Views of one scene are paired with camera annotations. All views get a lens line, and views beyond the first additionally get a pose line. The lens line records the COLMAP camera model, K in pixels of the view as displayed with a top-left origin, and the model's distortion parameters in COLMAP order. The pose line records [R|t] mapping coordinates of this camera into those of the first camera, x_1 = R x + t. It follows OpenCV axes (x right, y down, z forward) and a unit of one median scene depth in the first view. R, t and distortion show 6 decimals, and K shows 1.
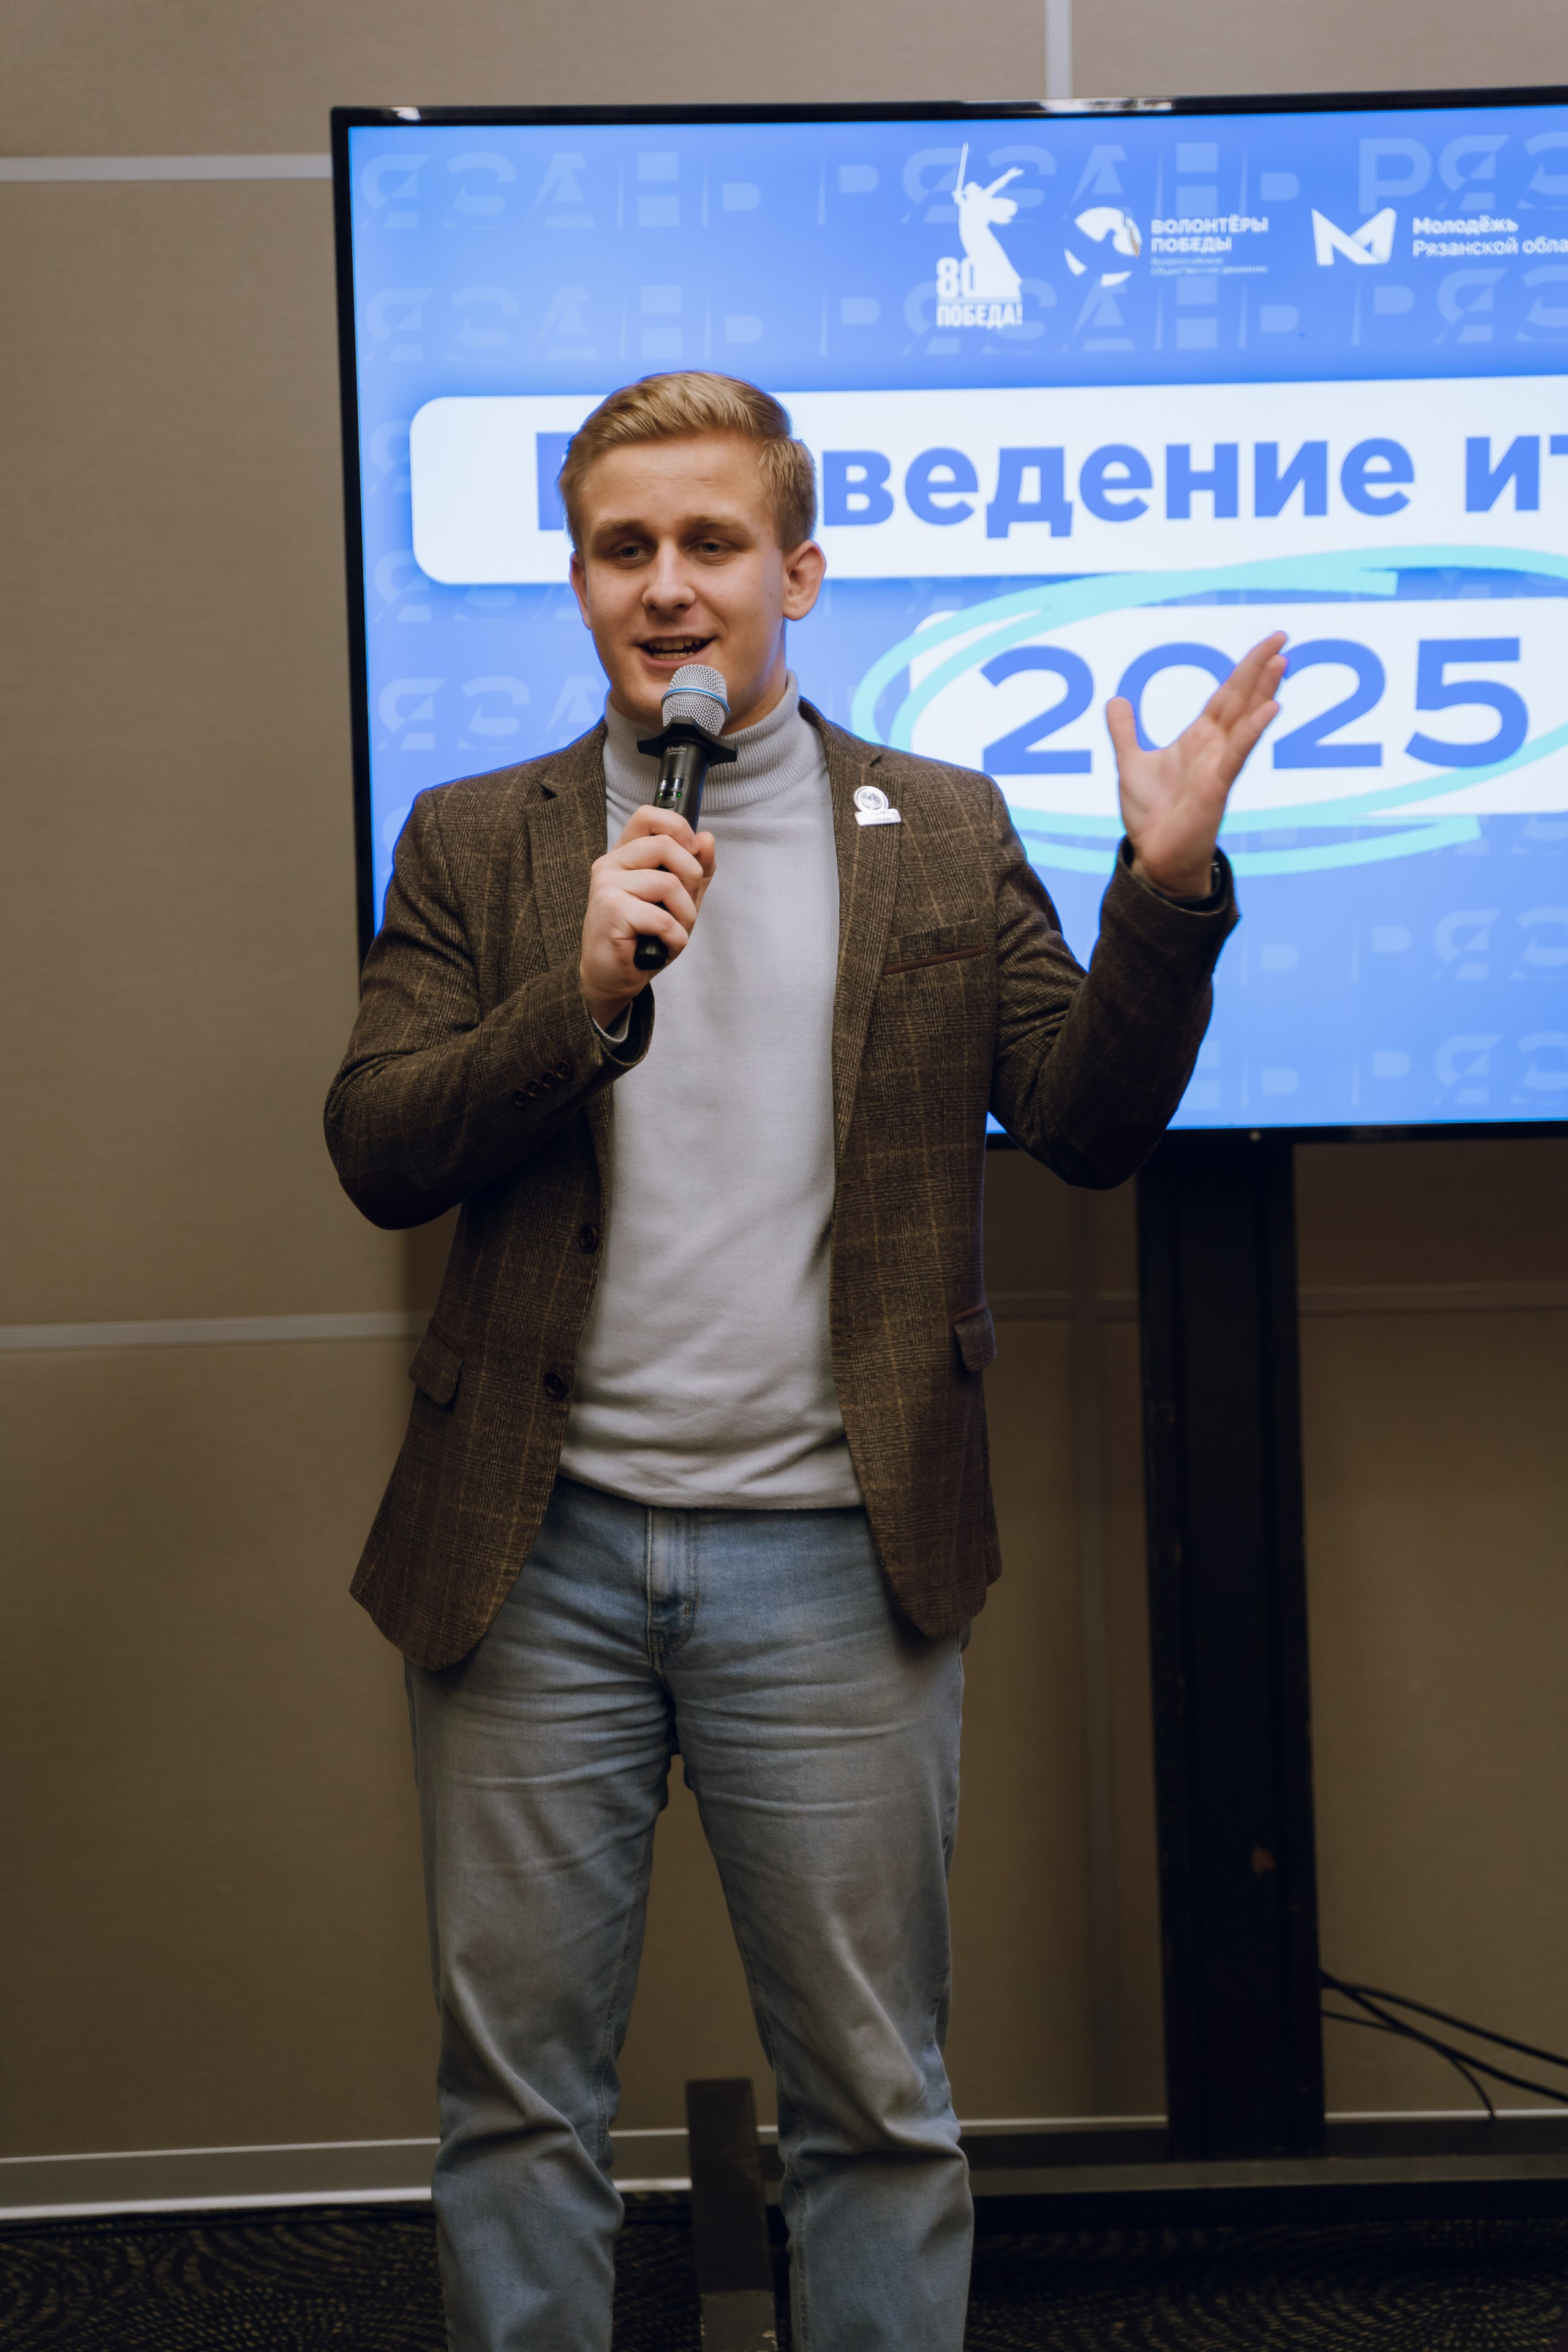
lens RADIAL K [[5744.4, 0, 780.4], [0, 5744.4, 1210.4], [0, 0, 1]] dist [0.347860, 0.000000]
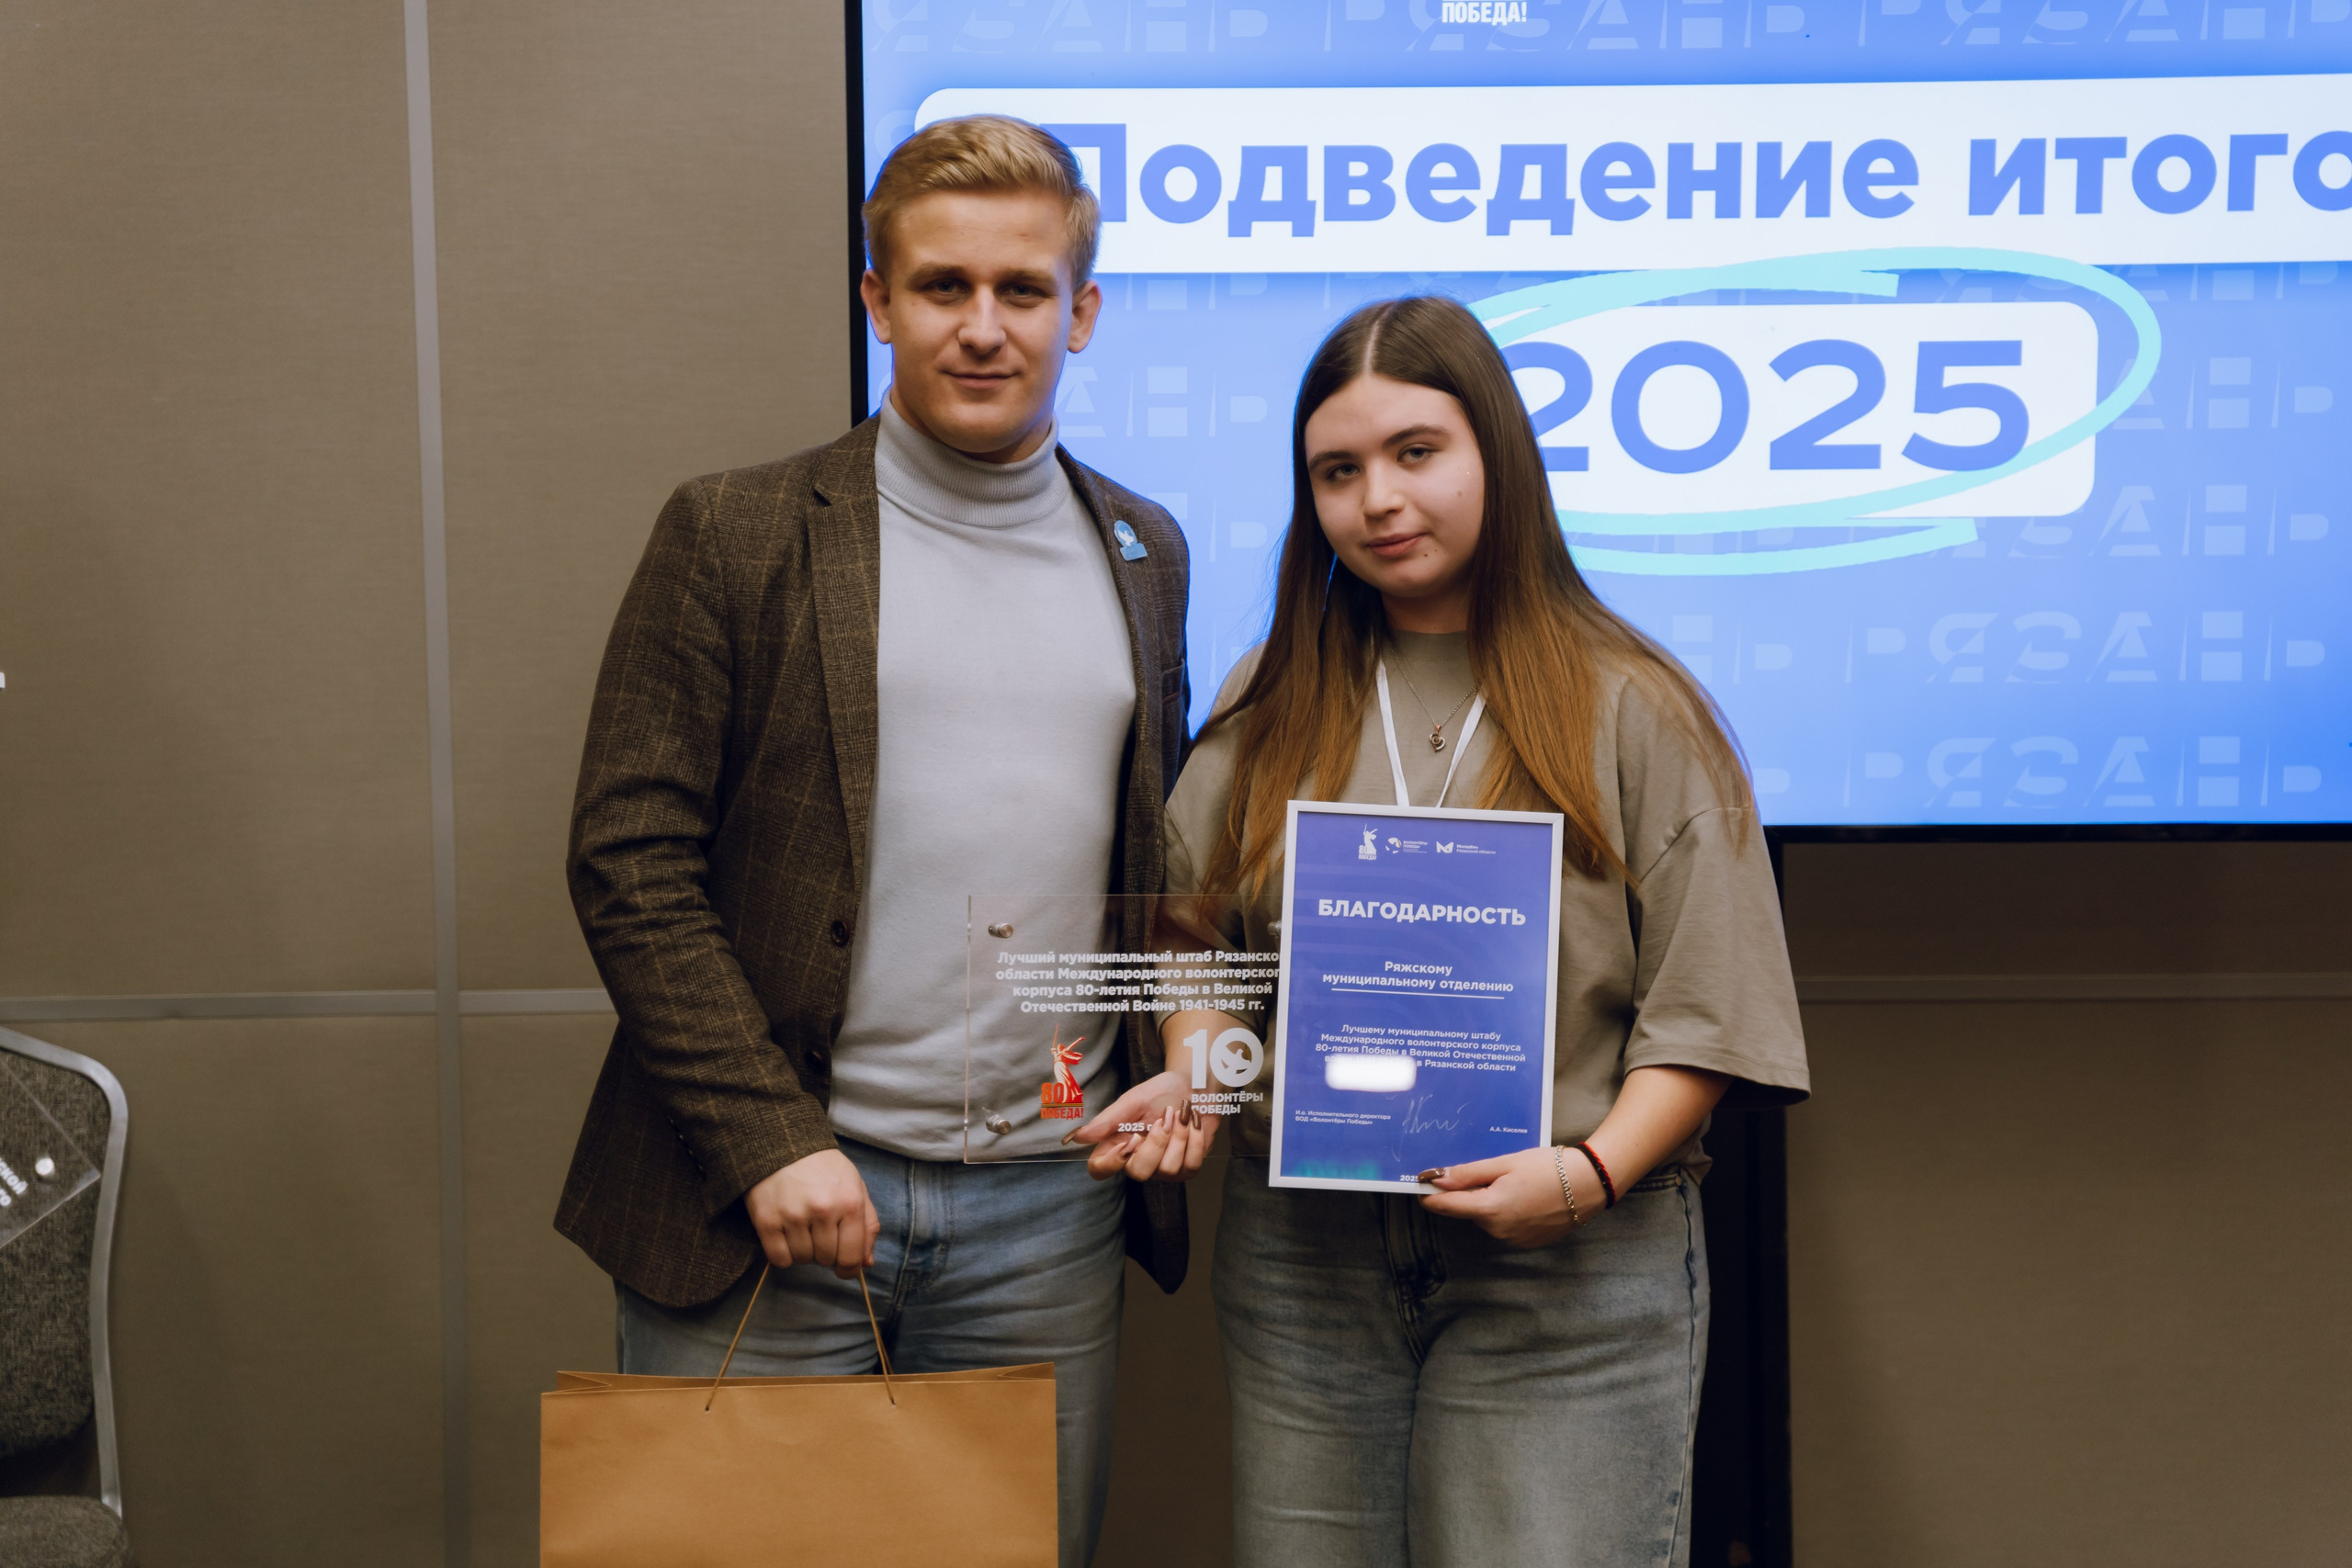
lens RADIAL K [[5036.2, 0, 1191.3], [0, 5036.2, 823.6], [0, 0, 1]] dist [0.338574, 0.000000]
pose [[0.999564, 0.017831, -0.023546, 0.006912], [-0.017893, 0.999837, -0.002441, -0.011133], [0.023498, 0.002861, 0.999720, 0.119916]]
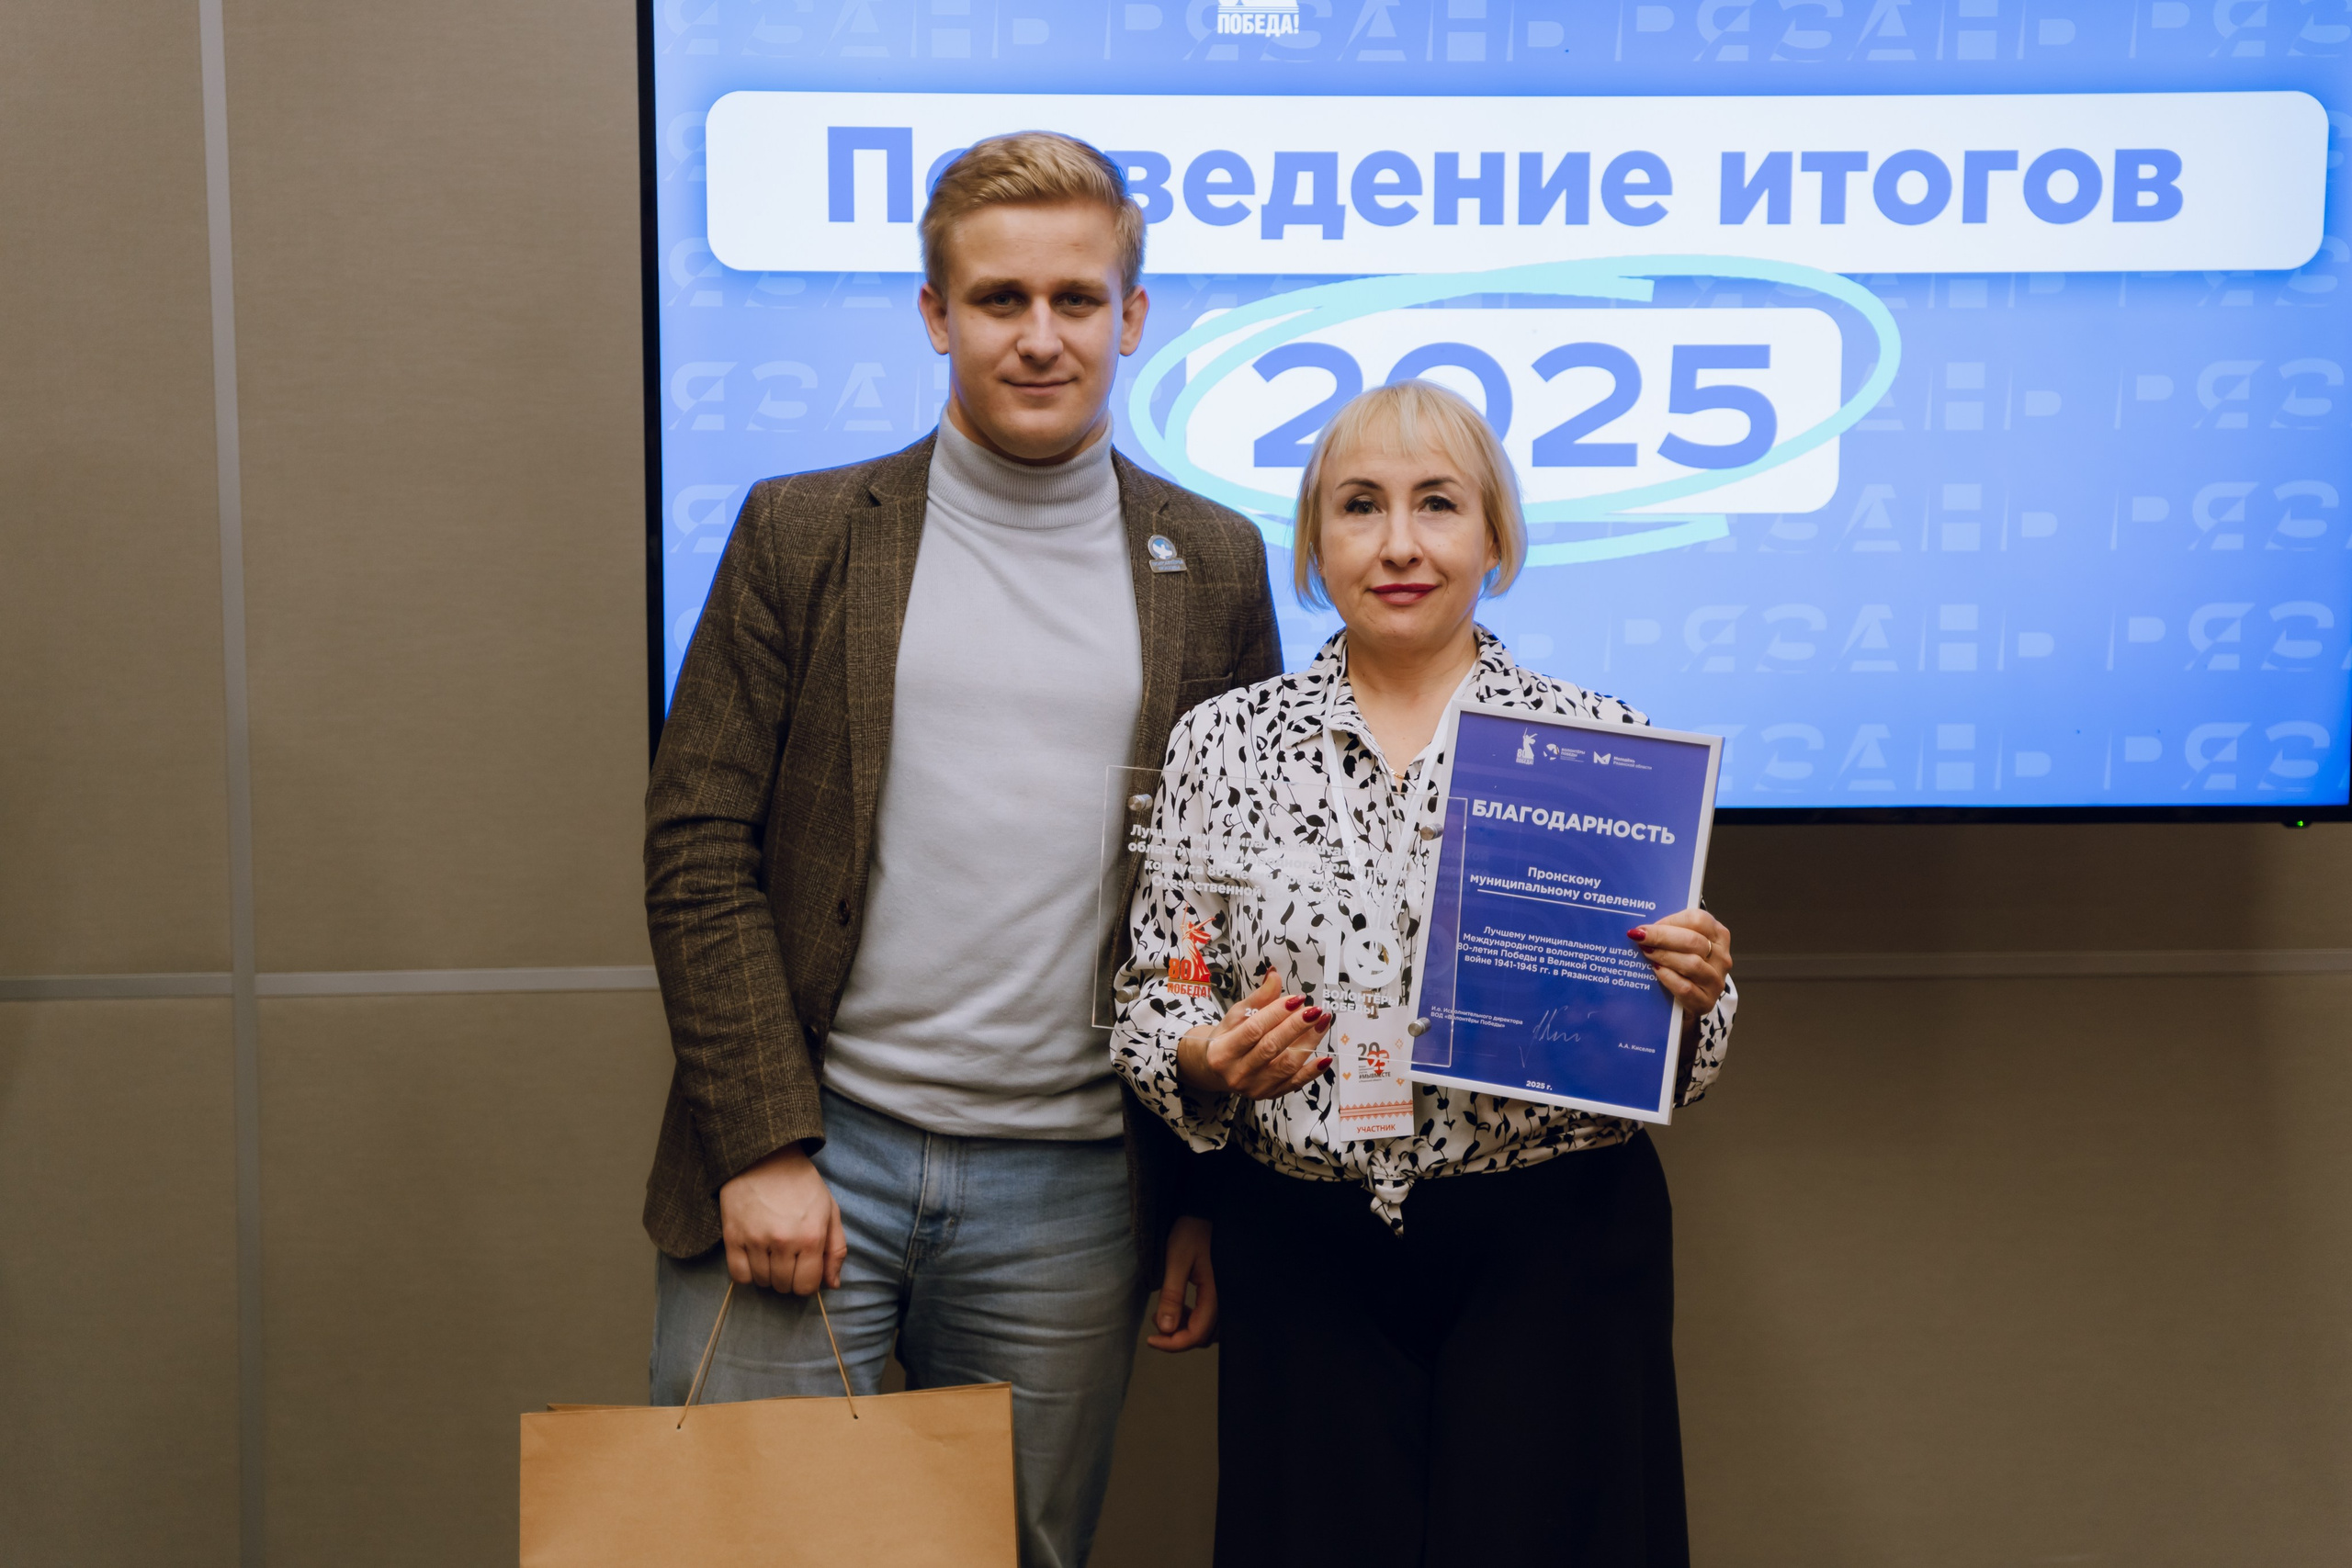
lens RADIAL K [[4905.5, 0, 1169.9], [0, 4905.5, 825.3], [0, 0, 1]] dist [0.261799, 0.000000]
pose [[0.999306, 0.016718, 0.033296, -0.008458], [-0.016737, 0.999860, 0.000306, -0.010971], [-0.033286, -0.000863, 0.999445, 0.116003]]
